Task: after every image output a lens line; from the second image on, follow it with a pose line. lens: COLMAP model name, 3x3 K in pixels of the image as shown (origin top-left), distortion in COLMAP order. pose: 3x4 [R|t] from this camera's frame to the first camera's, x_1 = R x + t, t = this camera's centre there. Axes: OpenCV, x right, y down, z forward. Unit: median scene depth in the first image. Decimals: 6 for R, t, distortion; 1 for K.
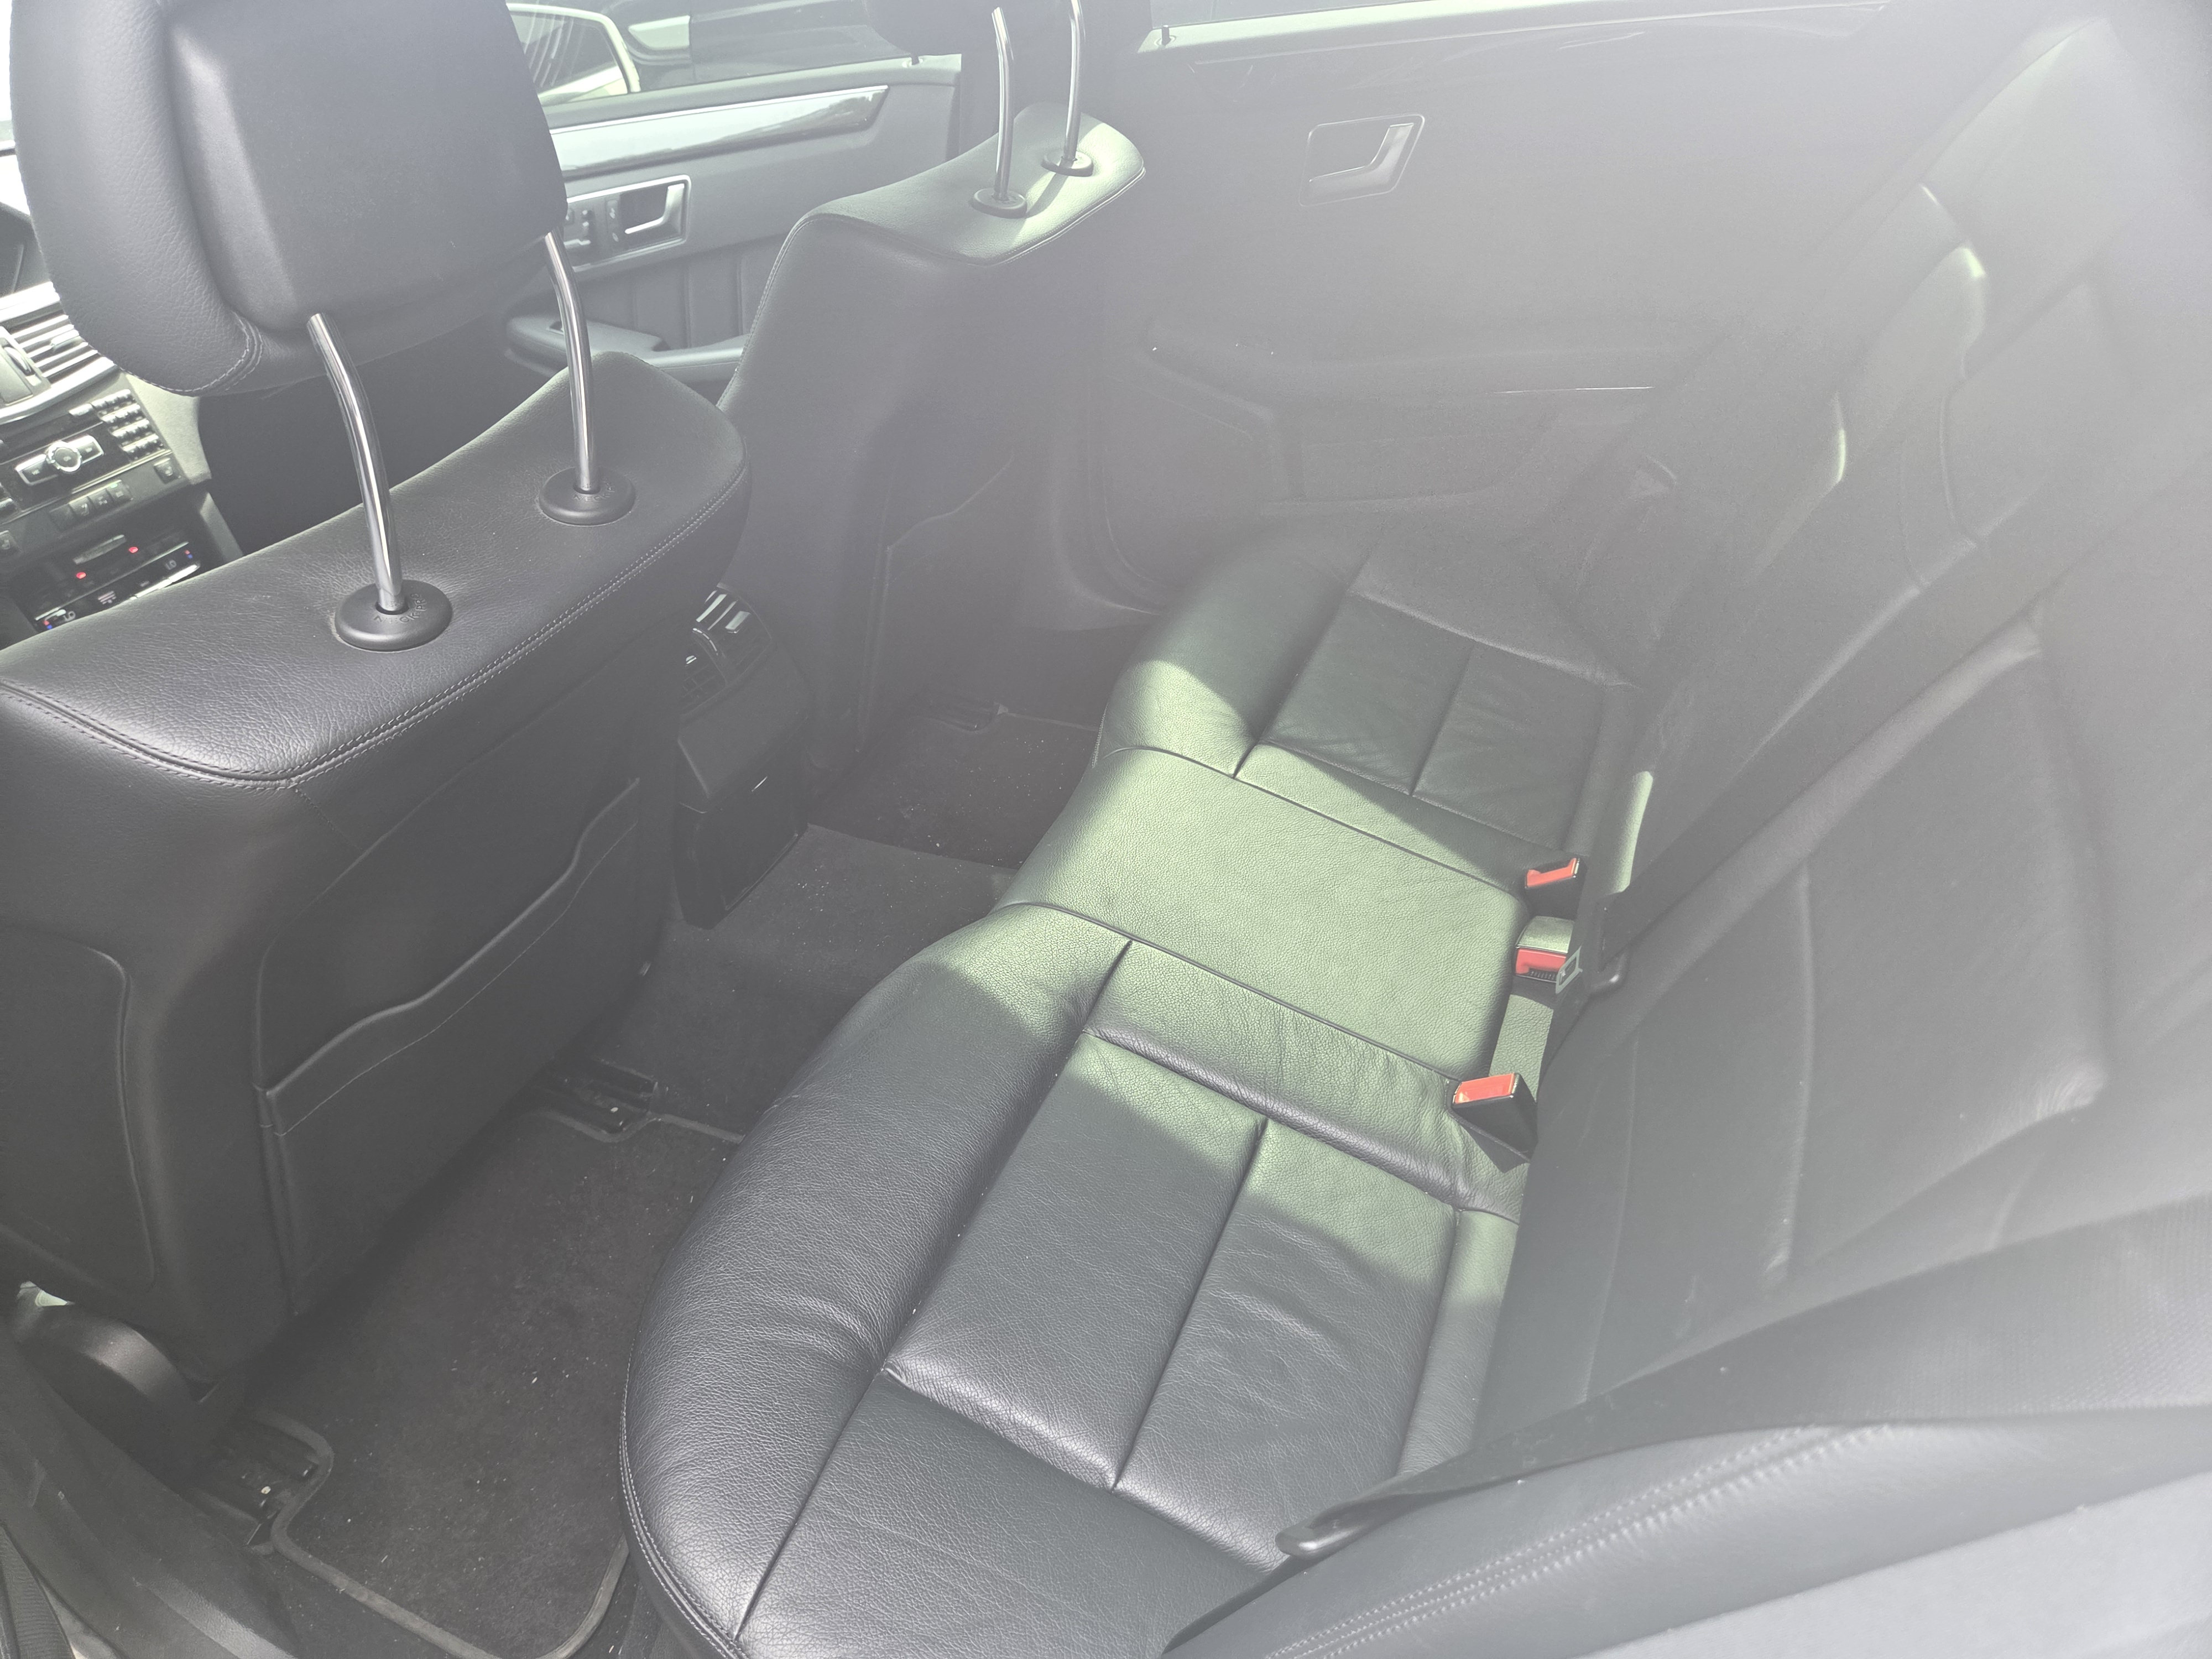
lens RADIAL K [[1437.8, 0, 1069.0], [0, 1437.8, 868.2], [0, 0, 1]] dist [0.042198, -0.046281]
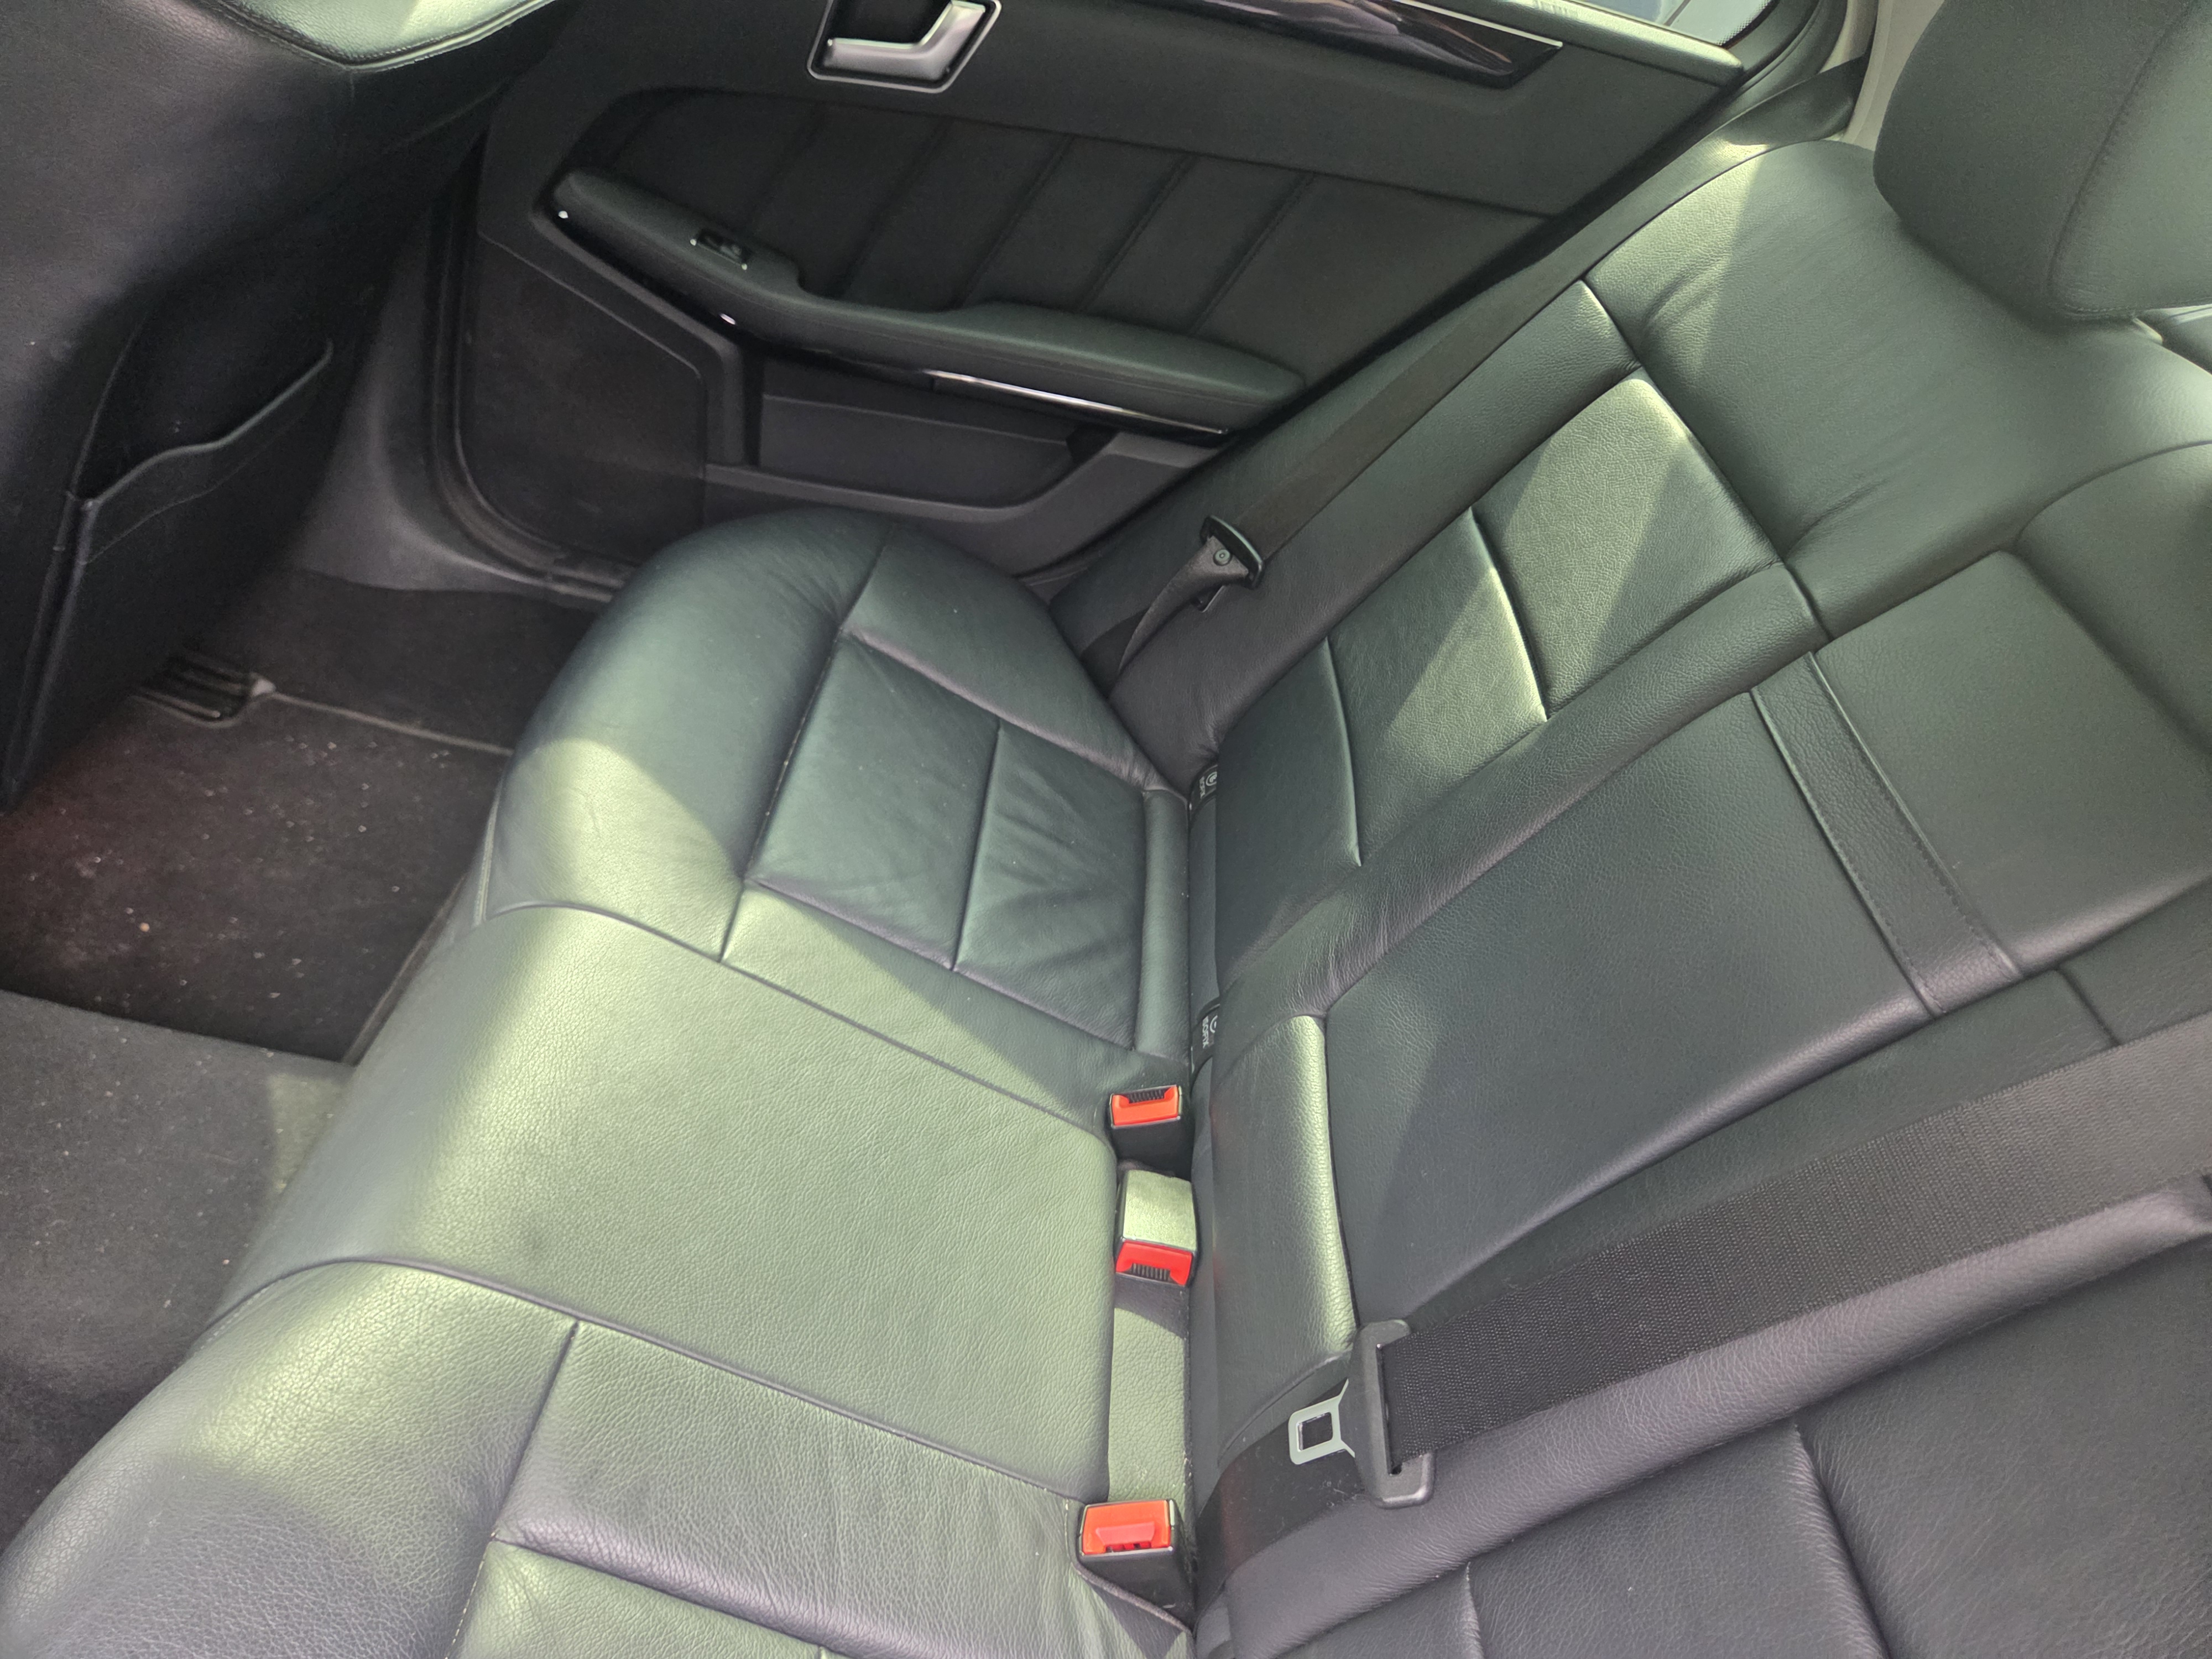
lens RADIAL K [[1507.1, 0, 1107.3], [0, 1507.1, 836.4], [0, 0, 1]] dist [0.054401, -0.058418]
pose [[0.876706, 0.047938, 0.478632, -0.074591], [-0.075094, 0.996462, 0.037747, -0.190327], [-0.475129, -0.069036, 0.877204, 0.386814]]
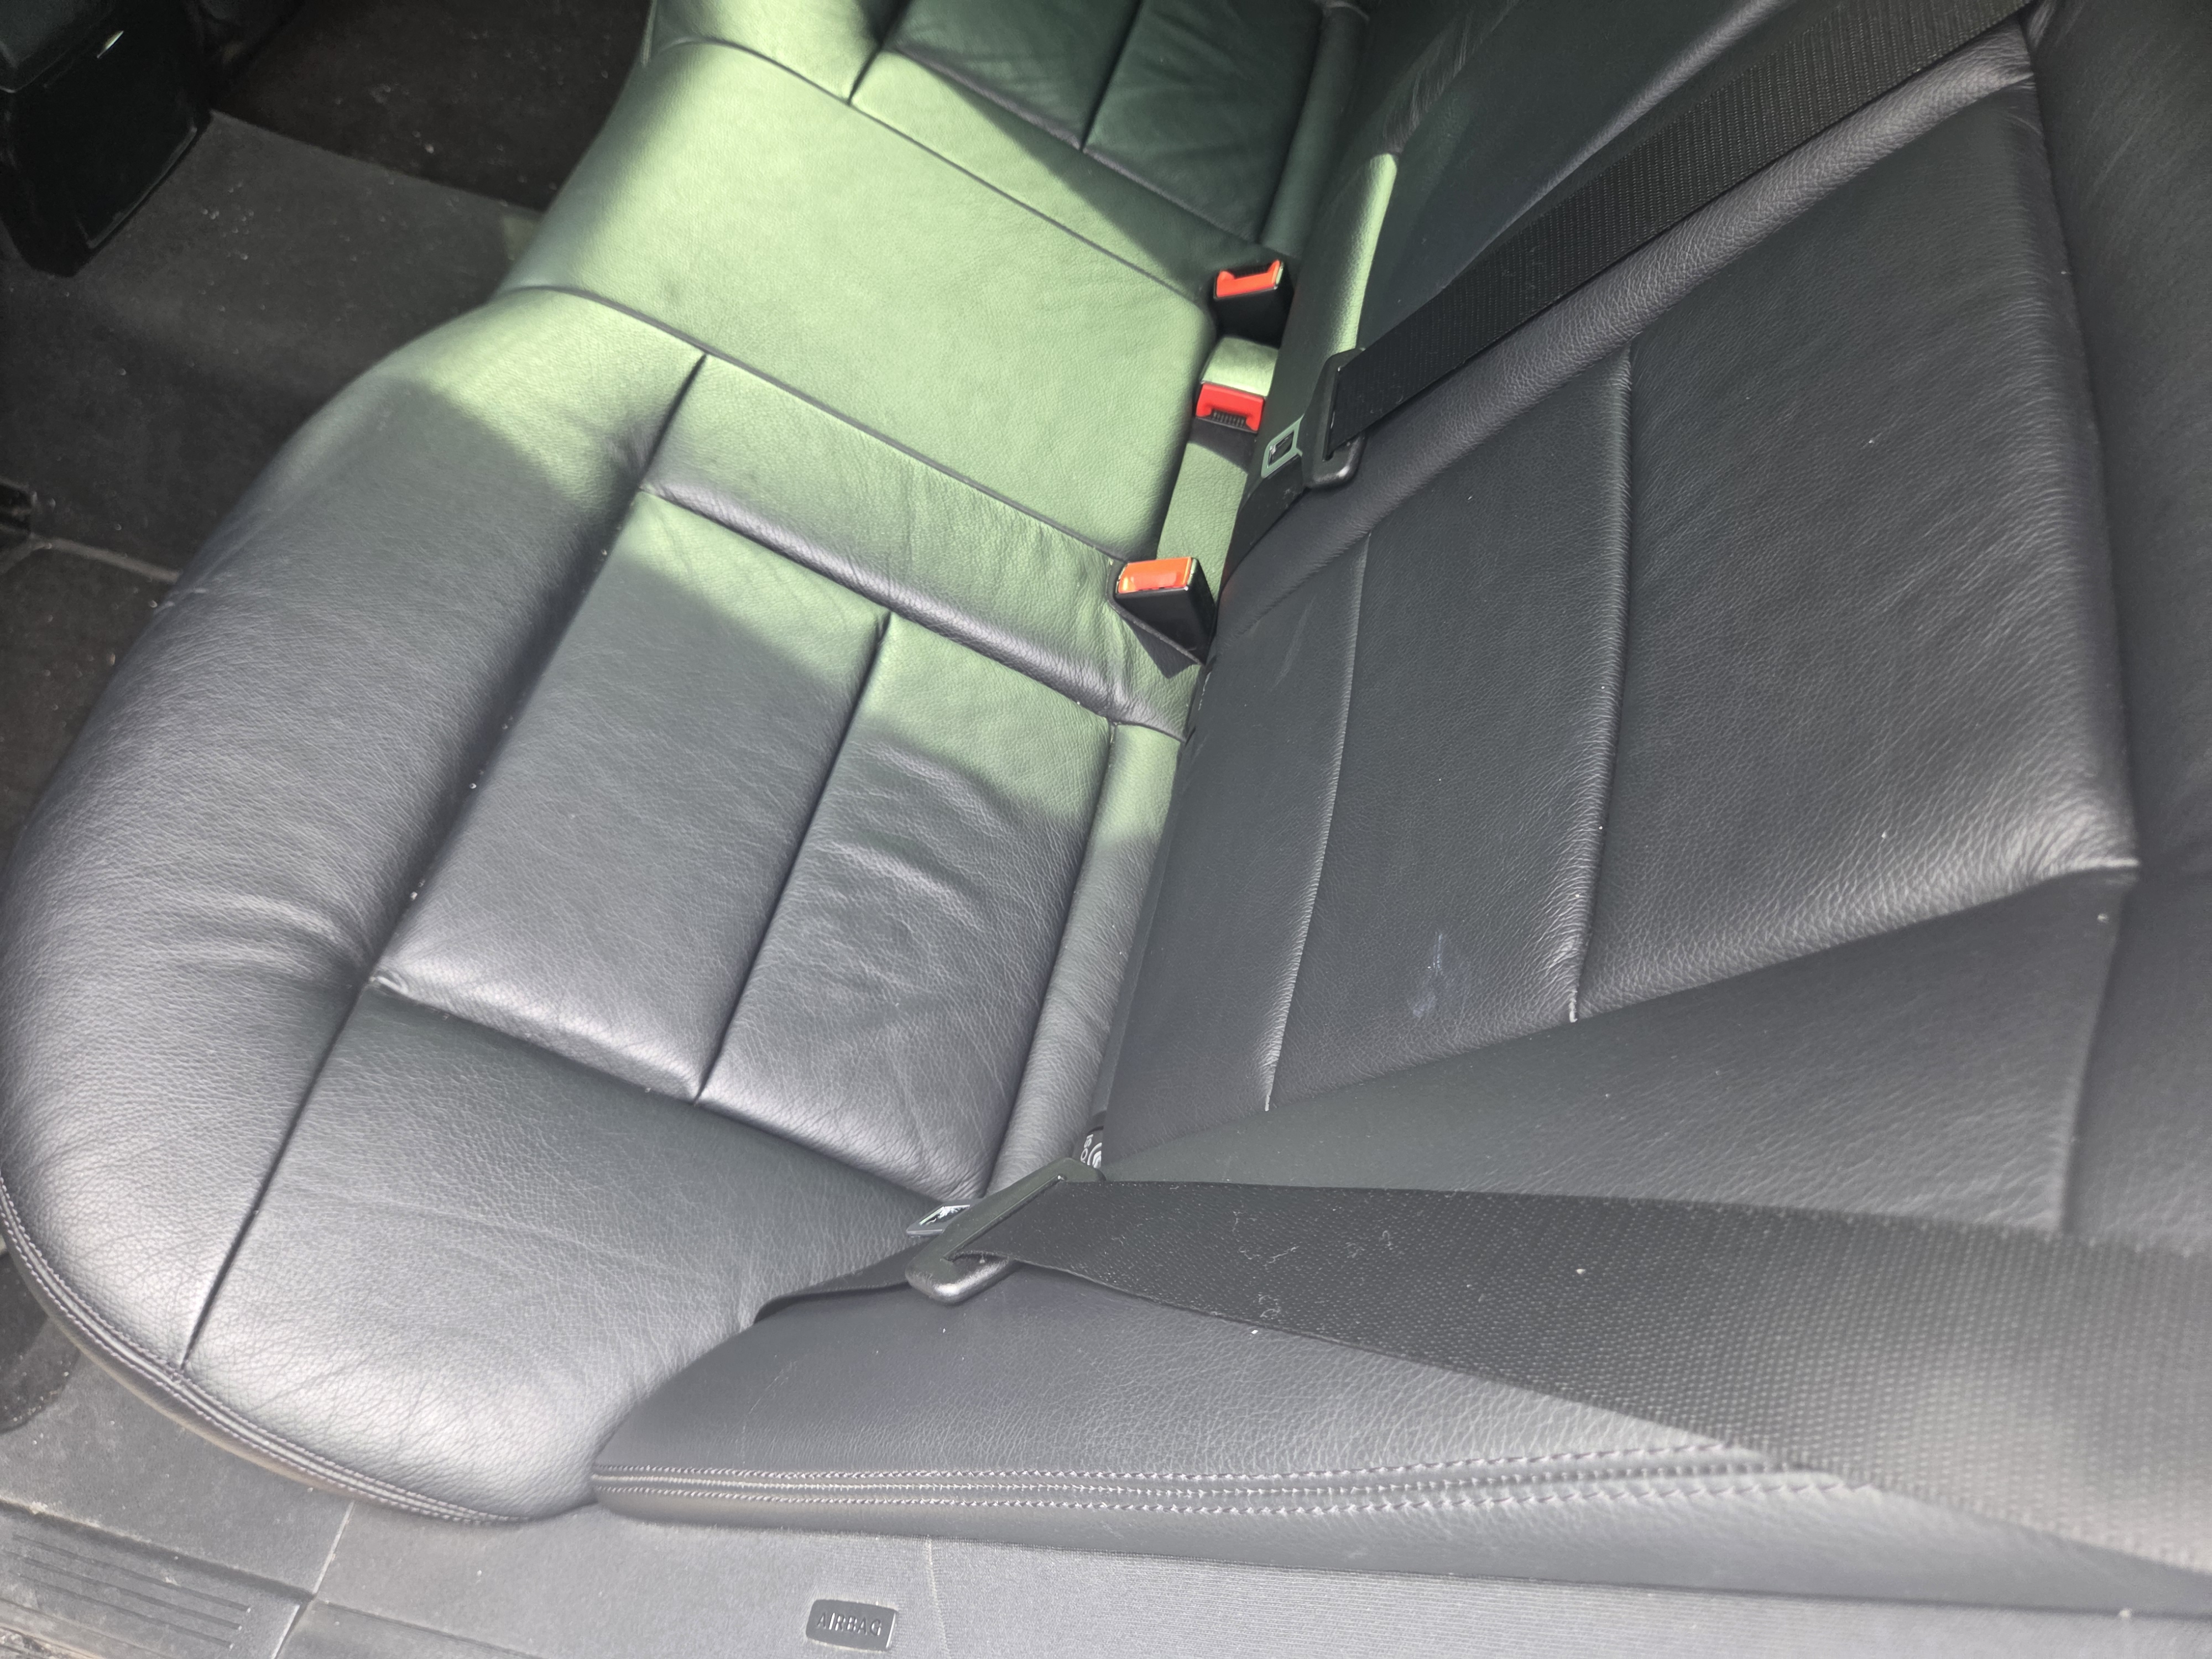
lens RADIAL K [[1479.3, 0, 1072.7], [0, 1479.3, 854.6], [0, 0, 1]] dist [0.052061, -0.072631]
pose [[0.964071, -0.038707, 0.262808, 0.015346], [-0.074641, 0.910000, 0.407835, -0.041153], [-0.254941, -0.412798, 0.874415, 0.203879]]
